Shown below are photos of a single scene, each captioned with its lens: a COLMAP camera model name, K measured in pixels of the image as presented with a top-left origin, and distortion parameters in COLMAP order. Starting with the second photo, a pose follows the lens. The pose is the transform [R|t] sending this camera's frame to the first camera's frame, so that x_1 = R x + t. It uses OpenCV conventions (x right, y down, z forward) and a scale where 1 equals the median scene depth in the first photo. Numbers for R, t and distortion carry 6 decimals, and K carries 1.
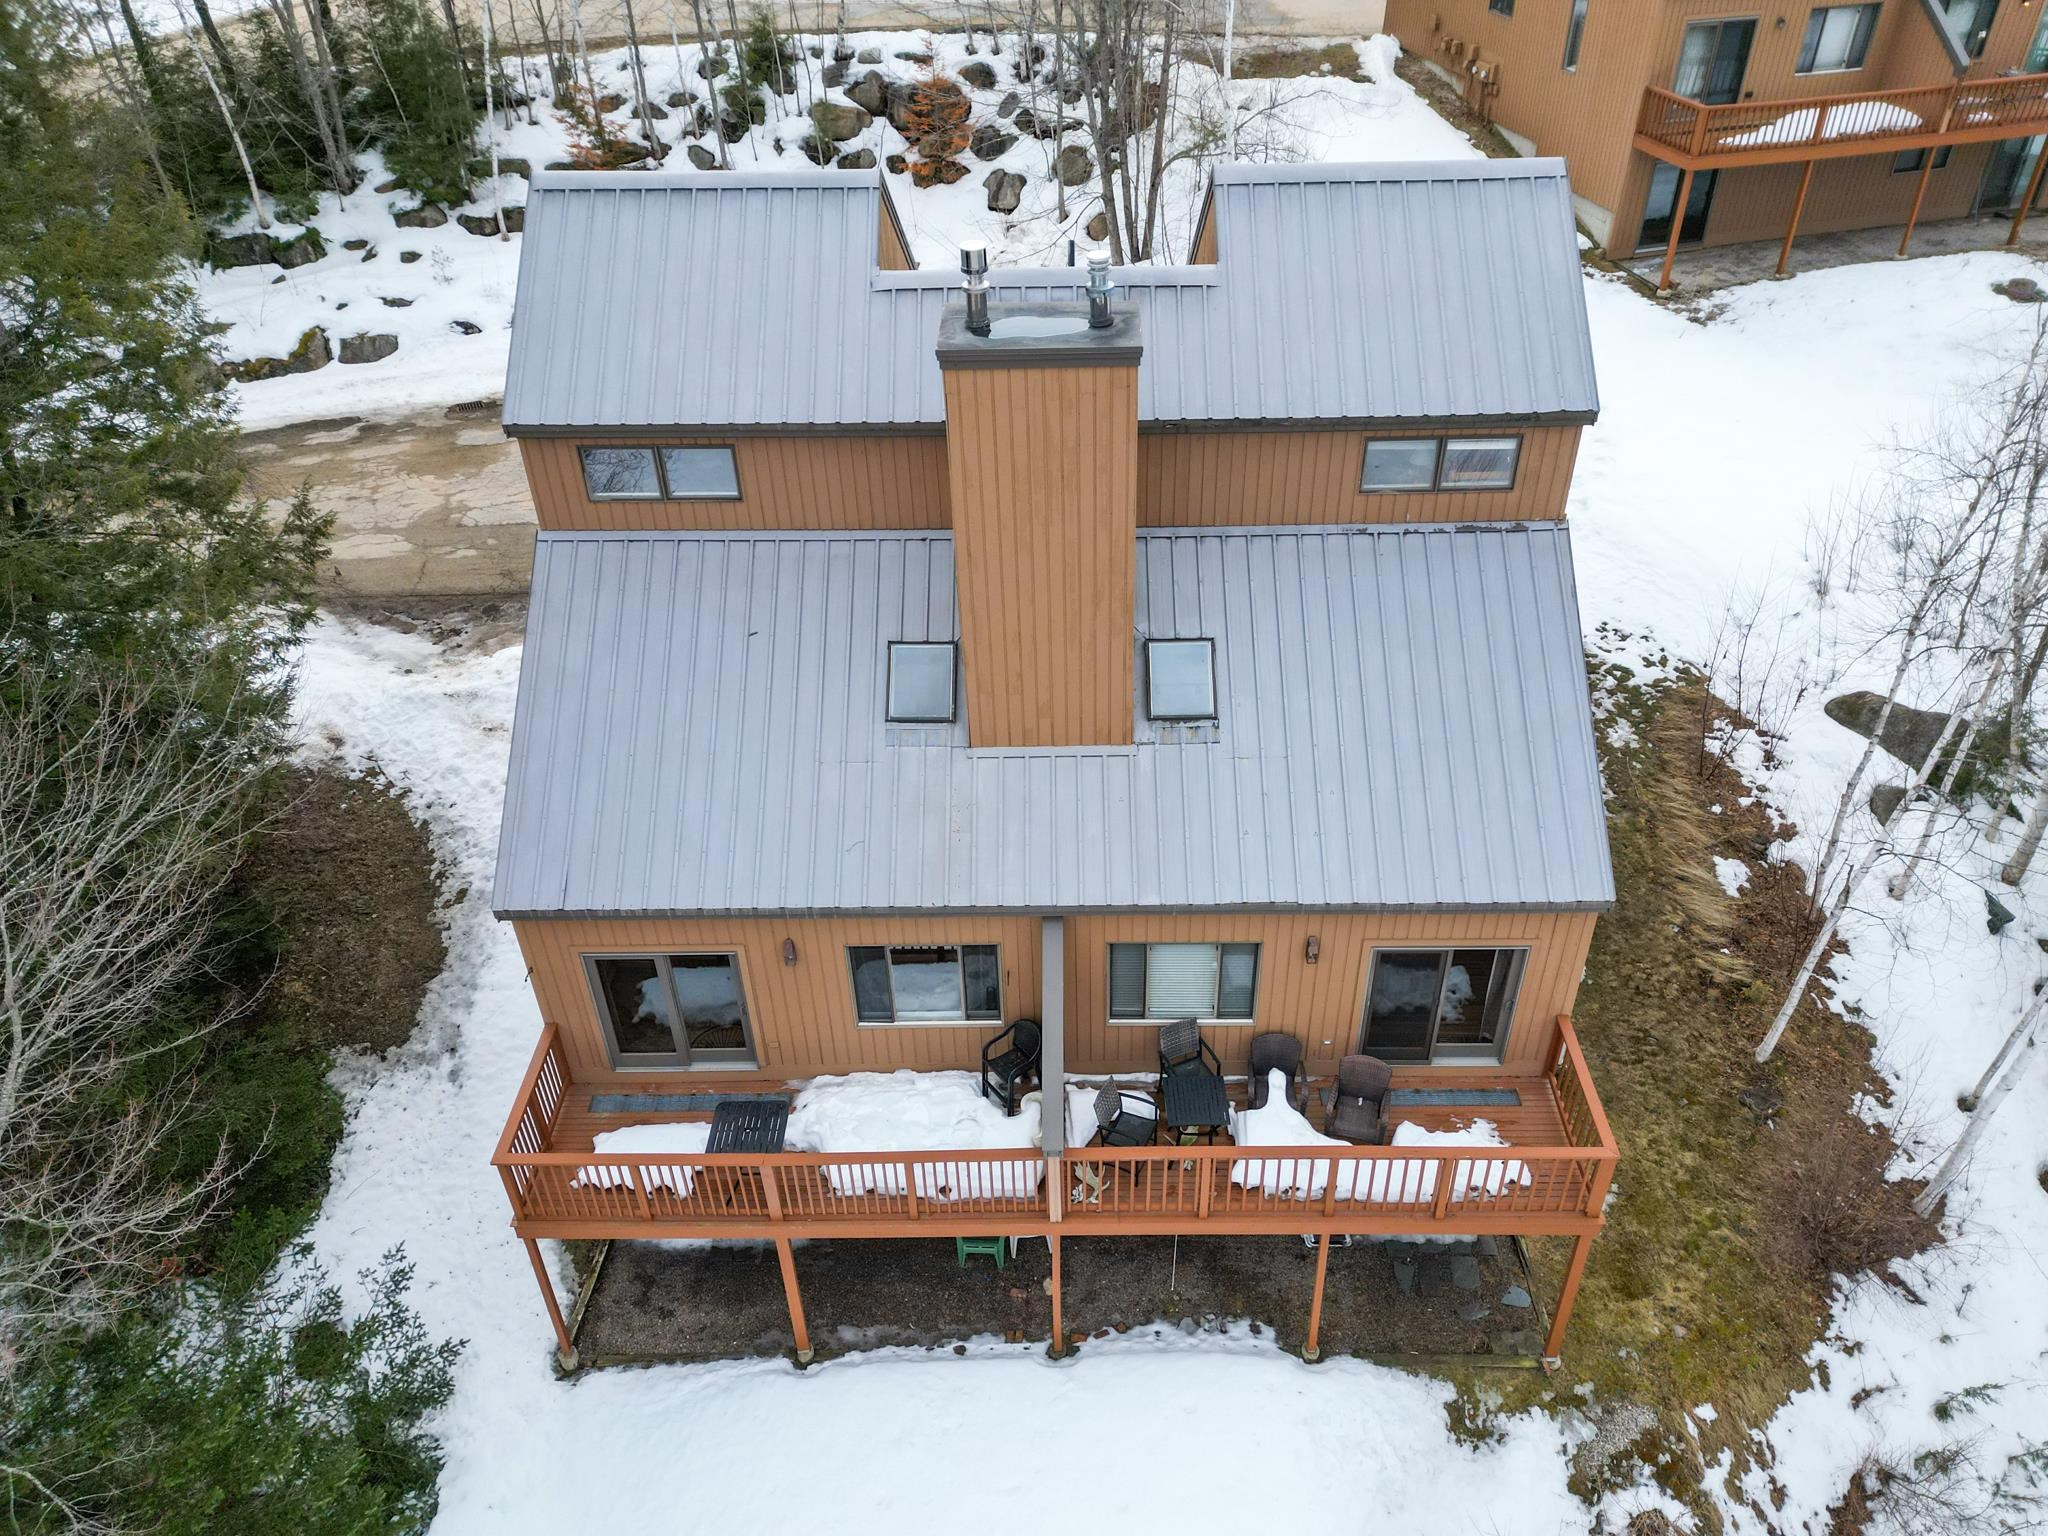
lens RADIAL K [[1489.4, 0, 1063.8], [0, 1489.4, 794.4], [0, 0, 1]] dist [0.076064, -0.069675]
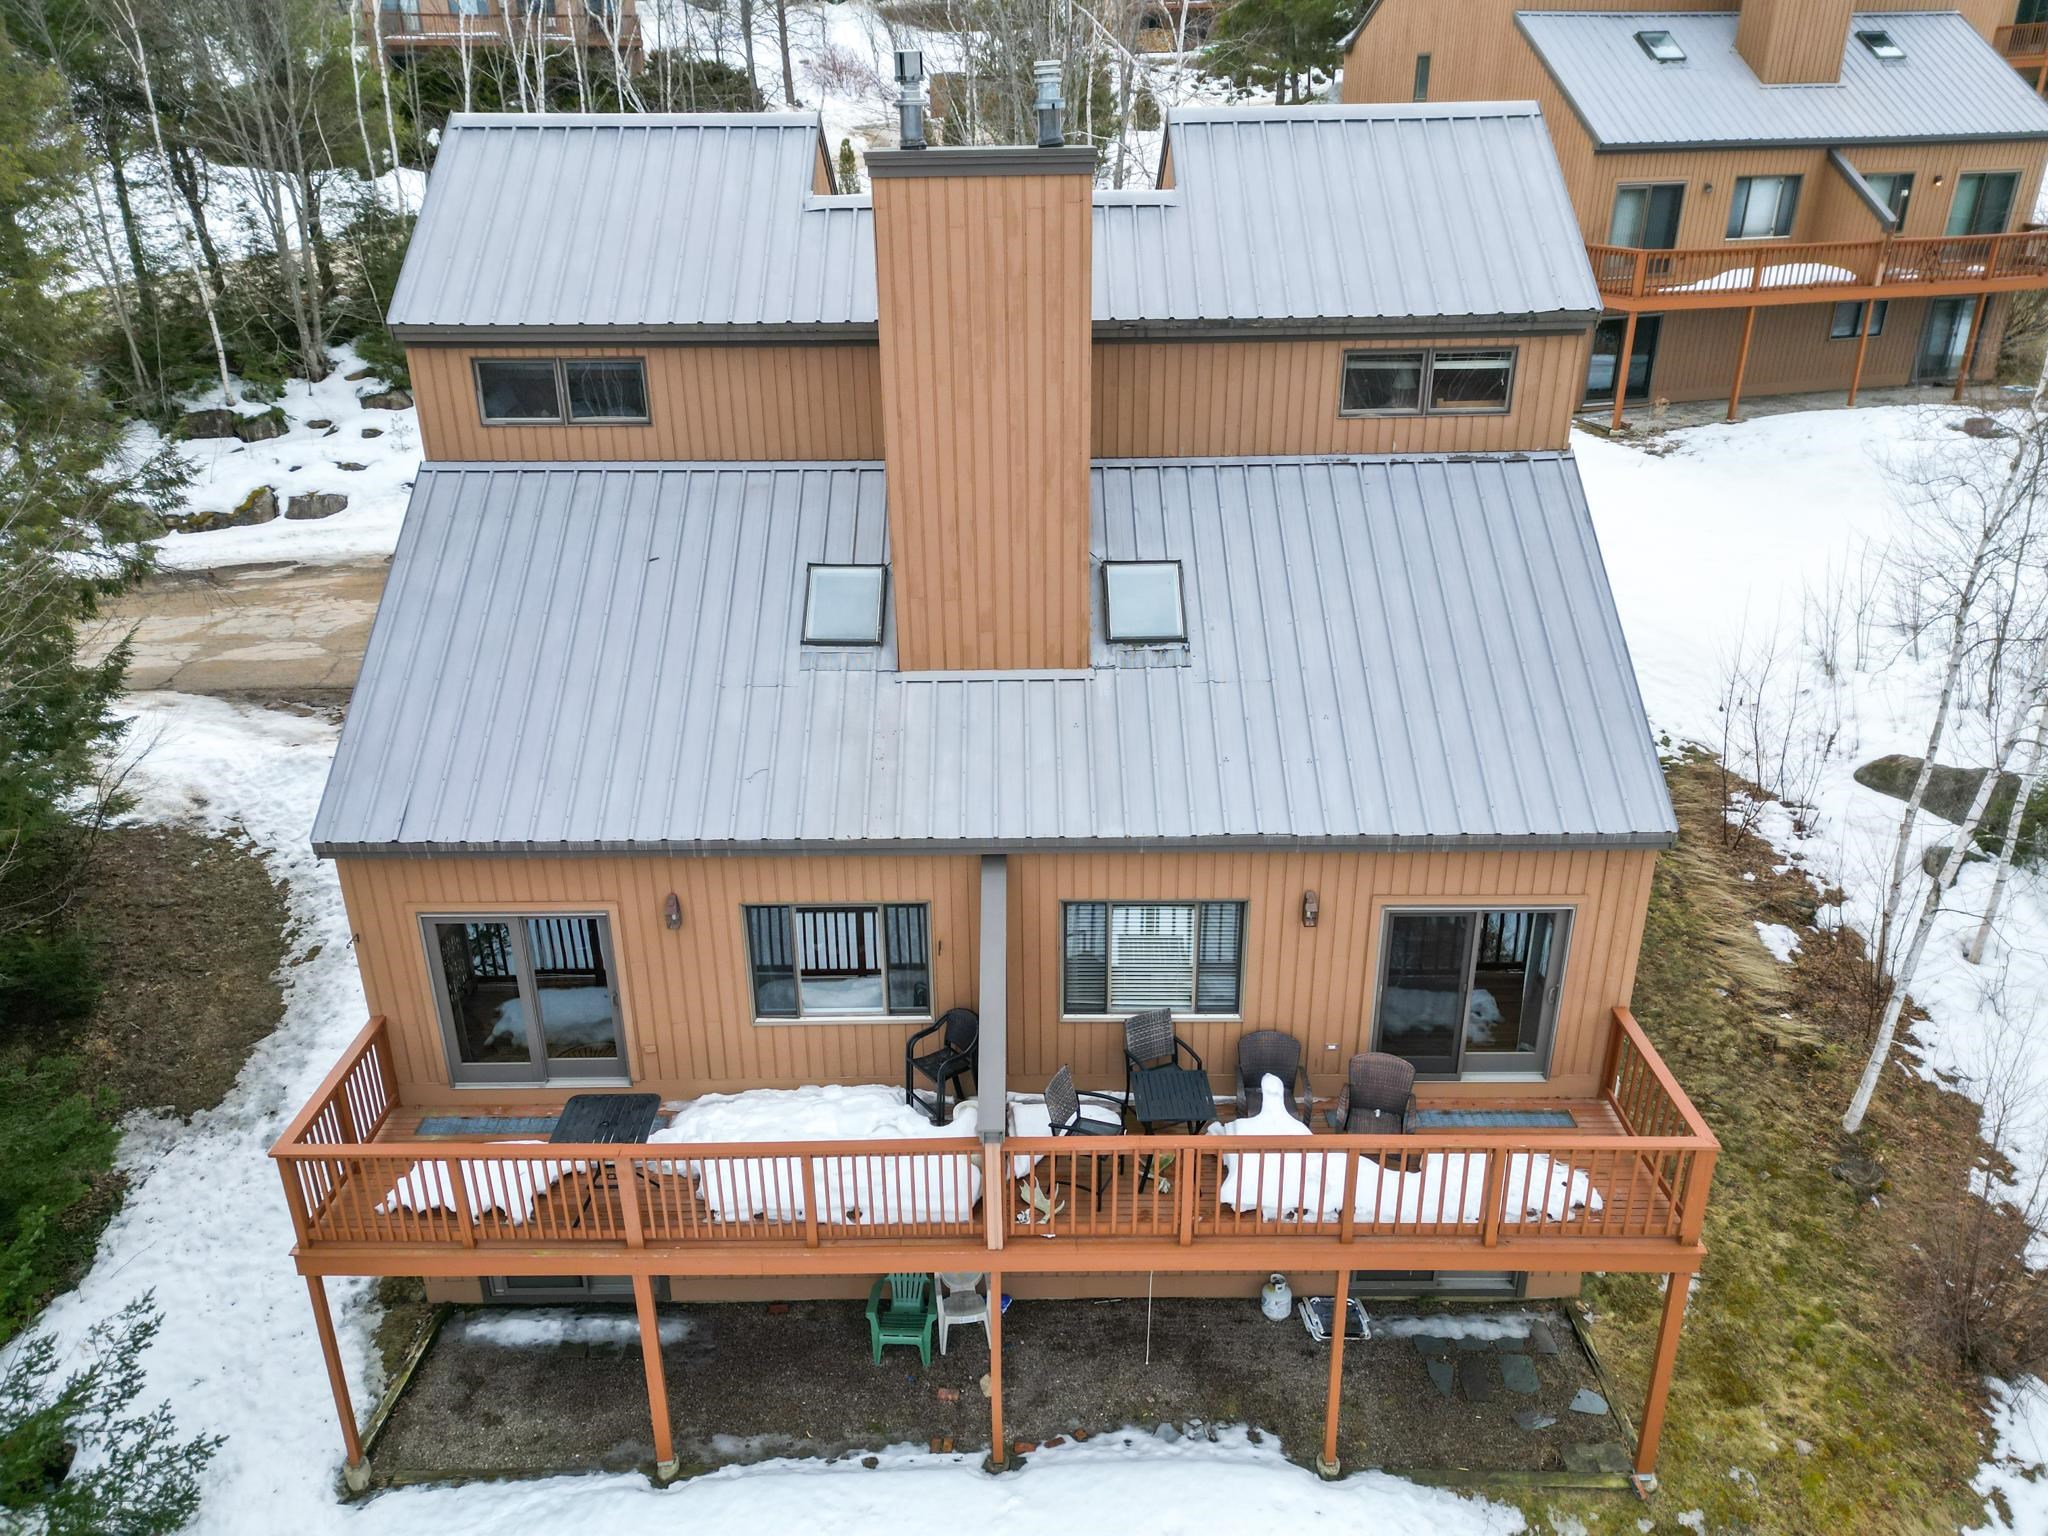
lens RADIAL K [[1470.0, 0, 1017.3], [0, 1470.0, 761.3], [0, 0, 1]] dist [0.064532, -0.047467]
pose [[0.999995, 0.002963, -0.000589, 0.005319], [-0.003018, 0.971850, -0.235581, 0.200873], [-0.000126, 0.235582, 0.971854, 0.179700]]
